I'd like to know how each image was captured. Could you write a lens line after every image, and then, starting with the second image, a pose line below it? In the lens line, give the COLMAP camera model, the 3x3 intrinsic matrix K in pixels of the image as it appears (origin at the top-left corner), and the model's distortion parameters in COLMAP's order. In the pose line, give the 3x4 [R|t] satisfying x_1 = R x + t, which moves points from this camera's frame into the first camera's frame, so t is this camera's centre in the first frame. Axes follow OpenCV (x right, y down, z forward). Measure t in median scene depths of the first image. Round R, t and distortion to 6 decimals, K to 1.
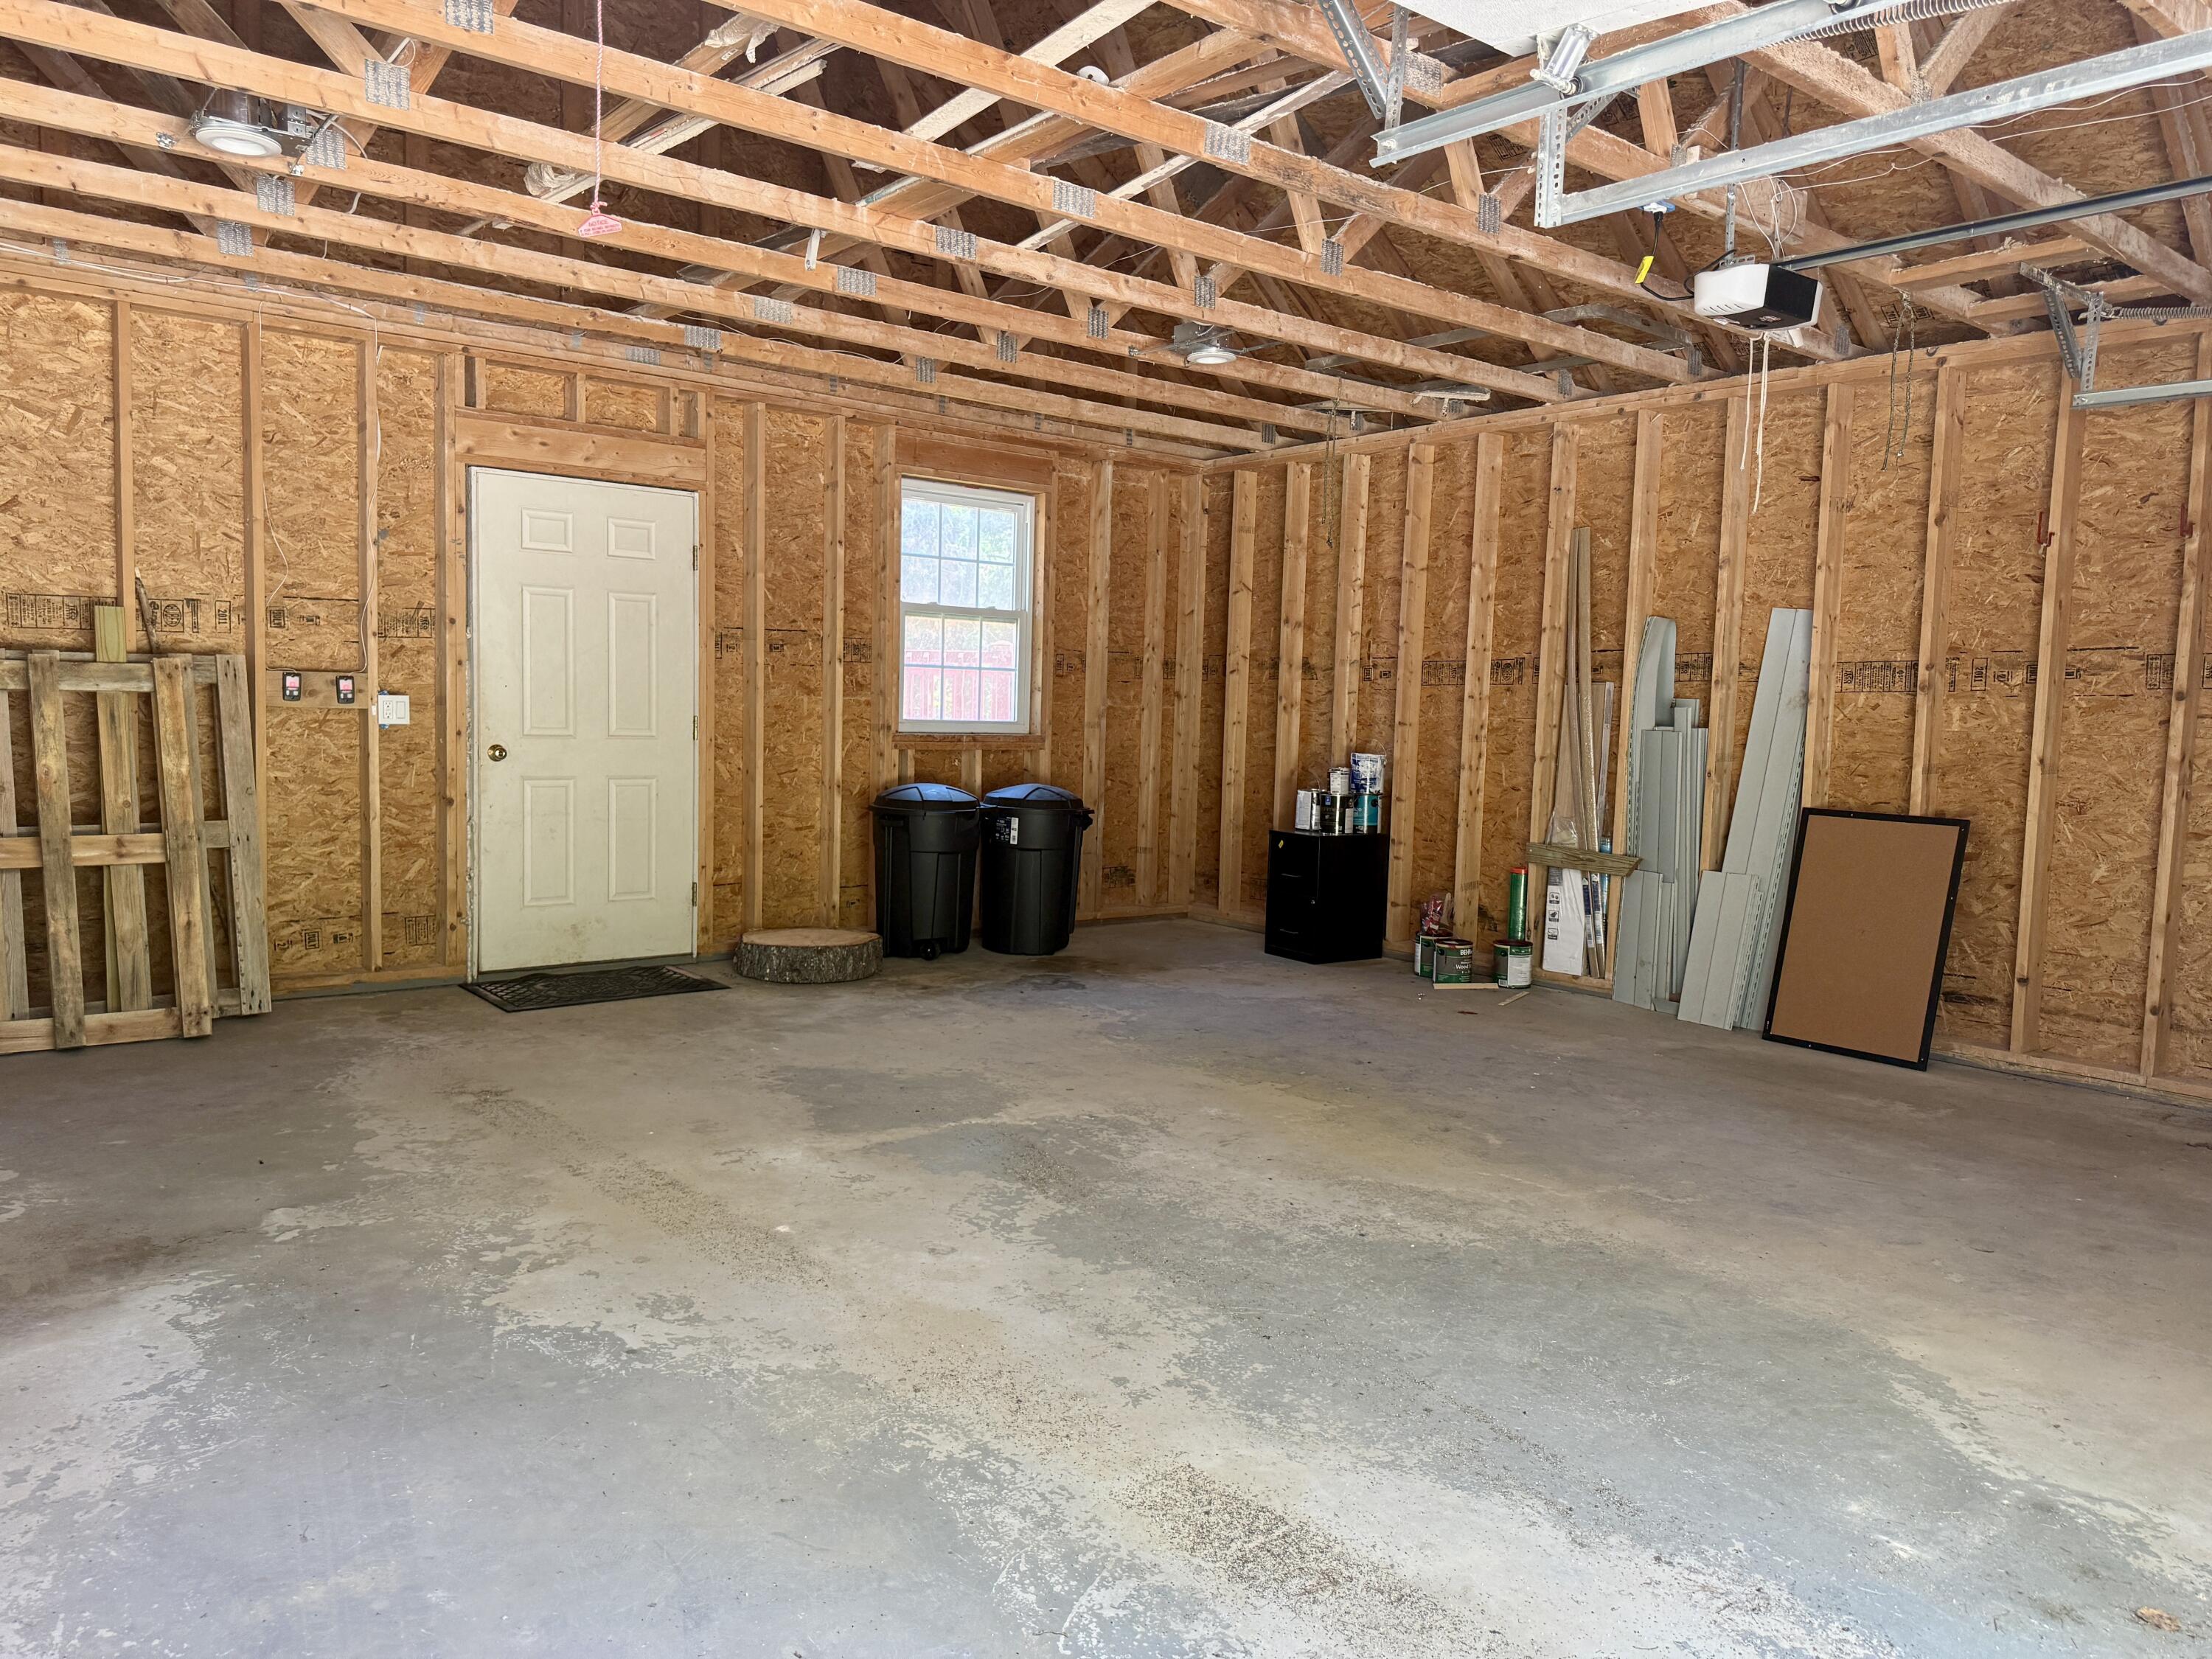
lens RADIAL K [[1517.4, 0, 1093.9], [0, 1517.4, 847.6], [0, 0, 1]] dist [0.029707, -0.028386]
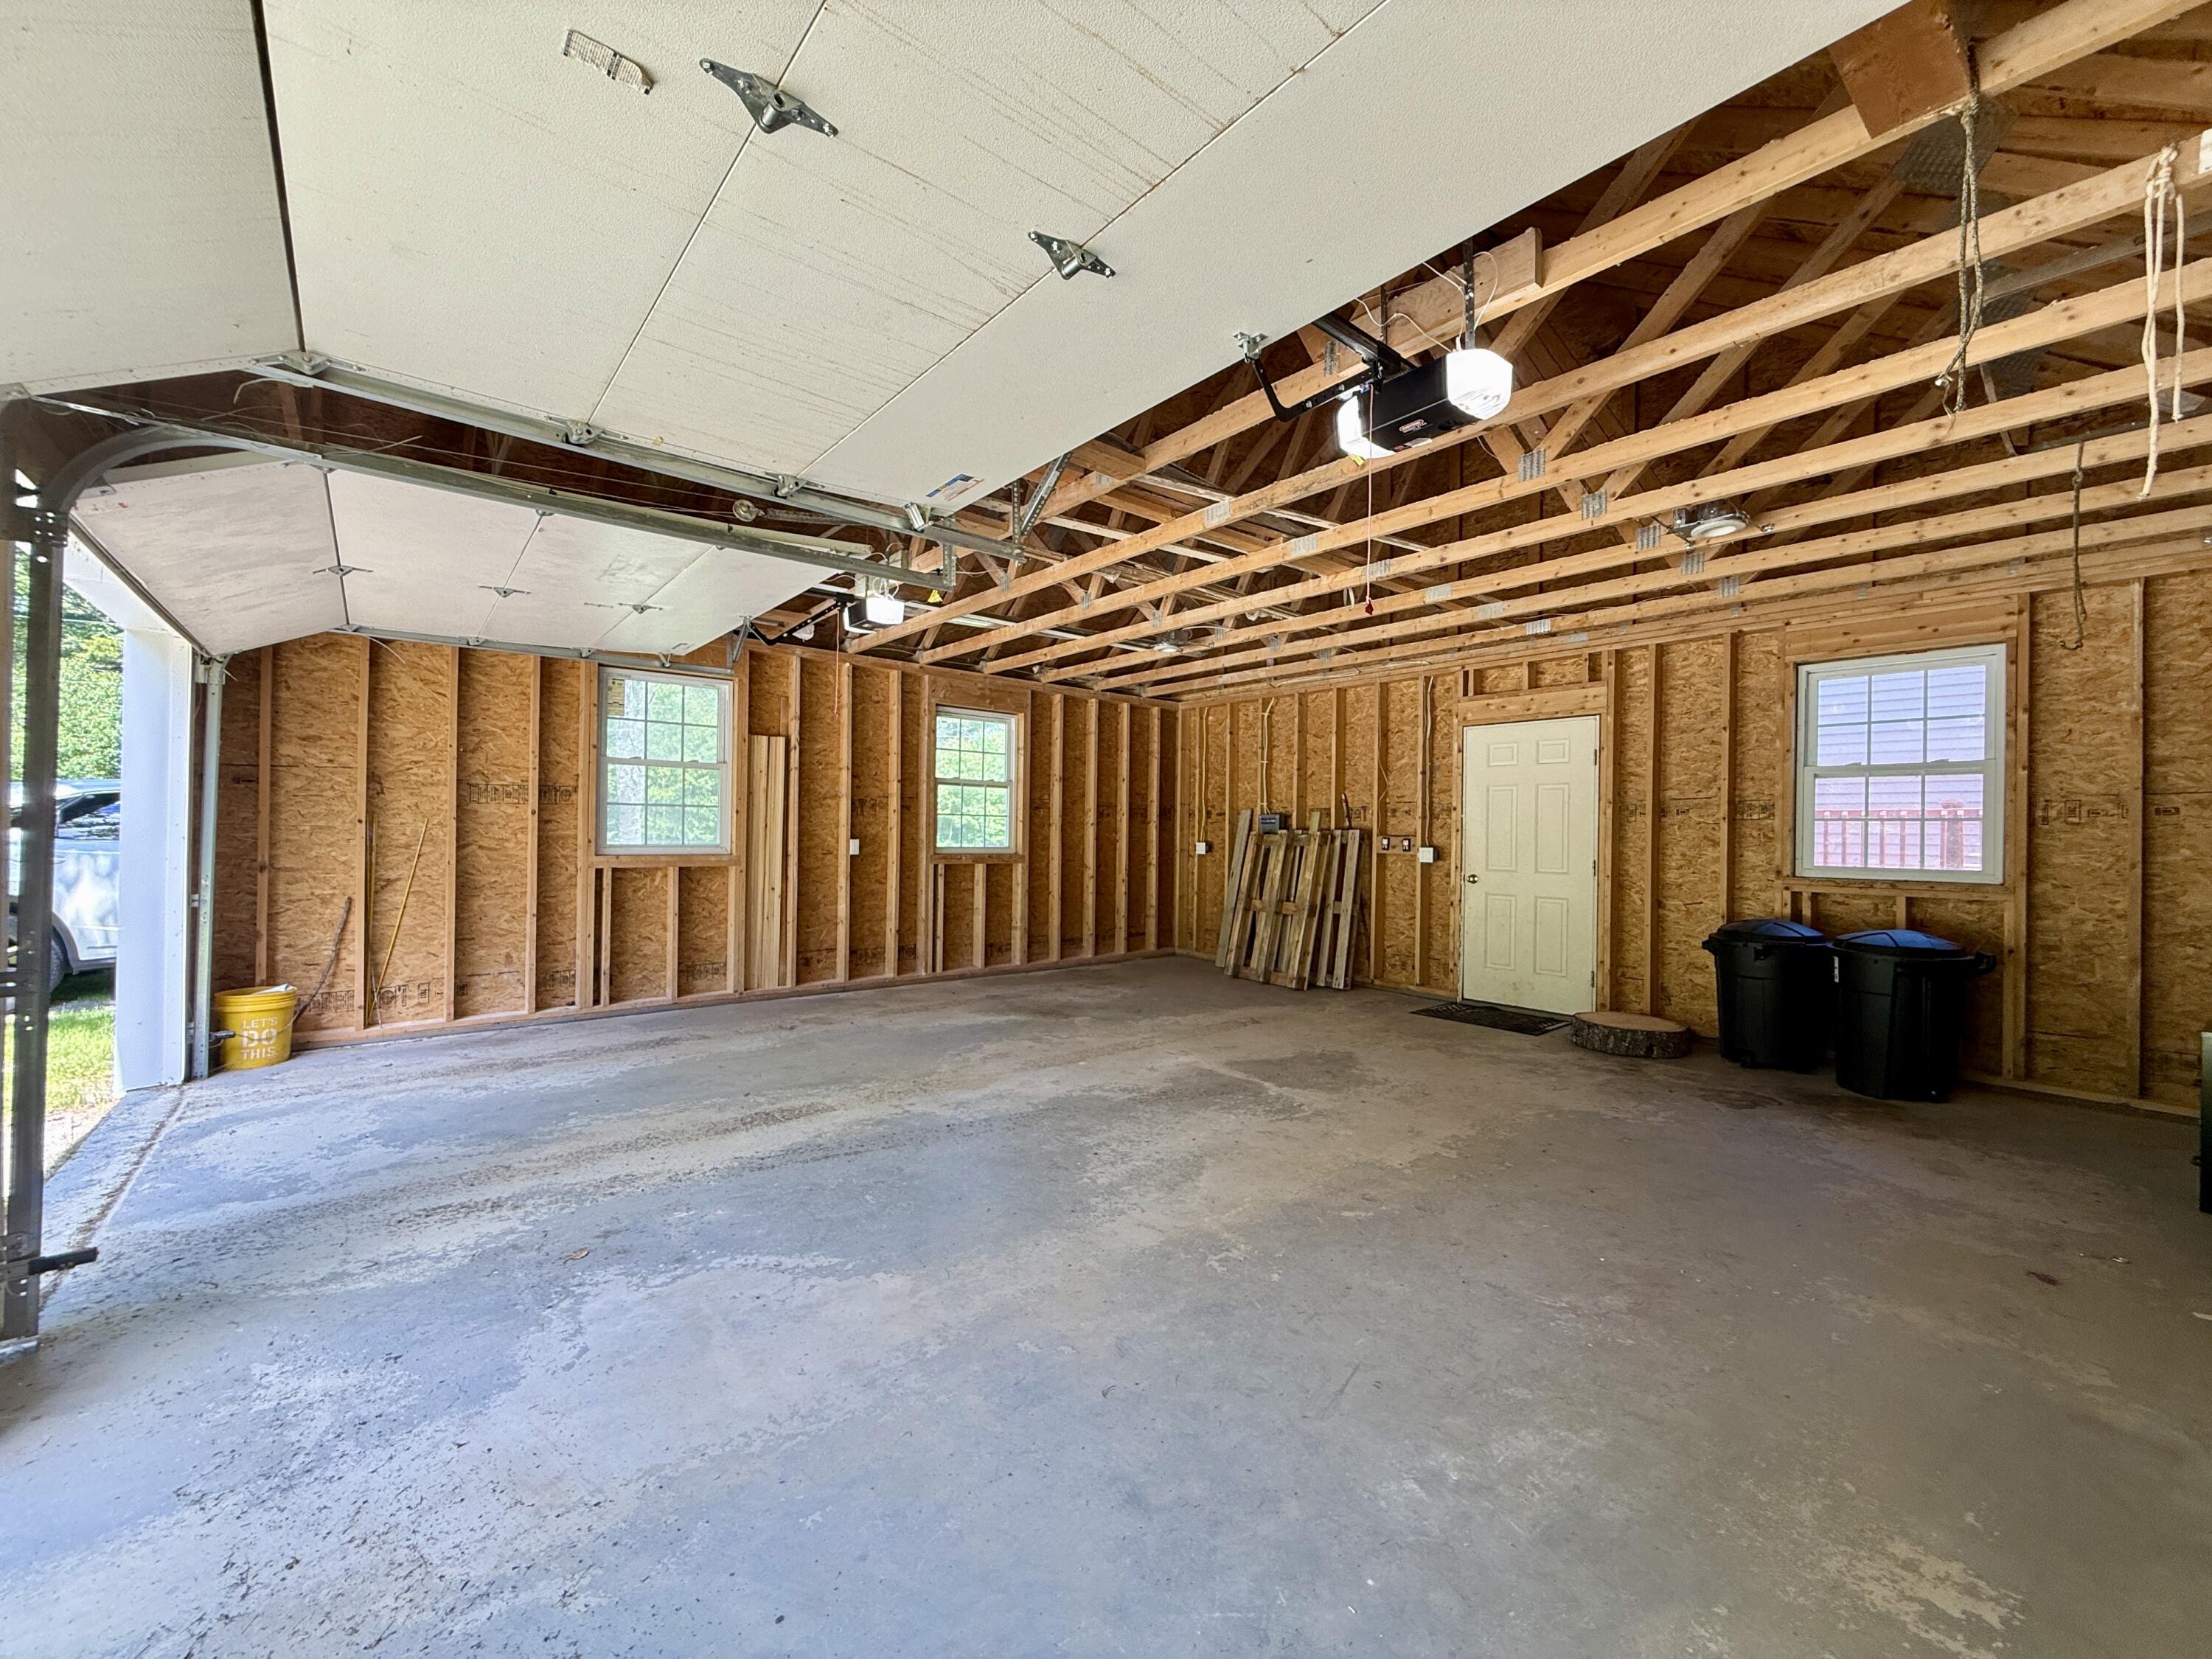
lens RADIAL K [[881.8, 0, 1105.3], [0, 881.8, 805.6], [0, 0, 1]] dist [-0.003032, 0.001854]
pose [[0.026223, -0.065247, -0.997525, 1.078578], [-0.114132, 0.991147, -0.067830, -0.047455], [0.993119, 0.115628, 0.018544, 0.902069]]
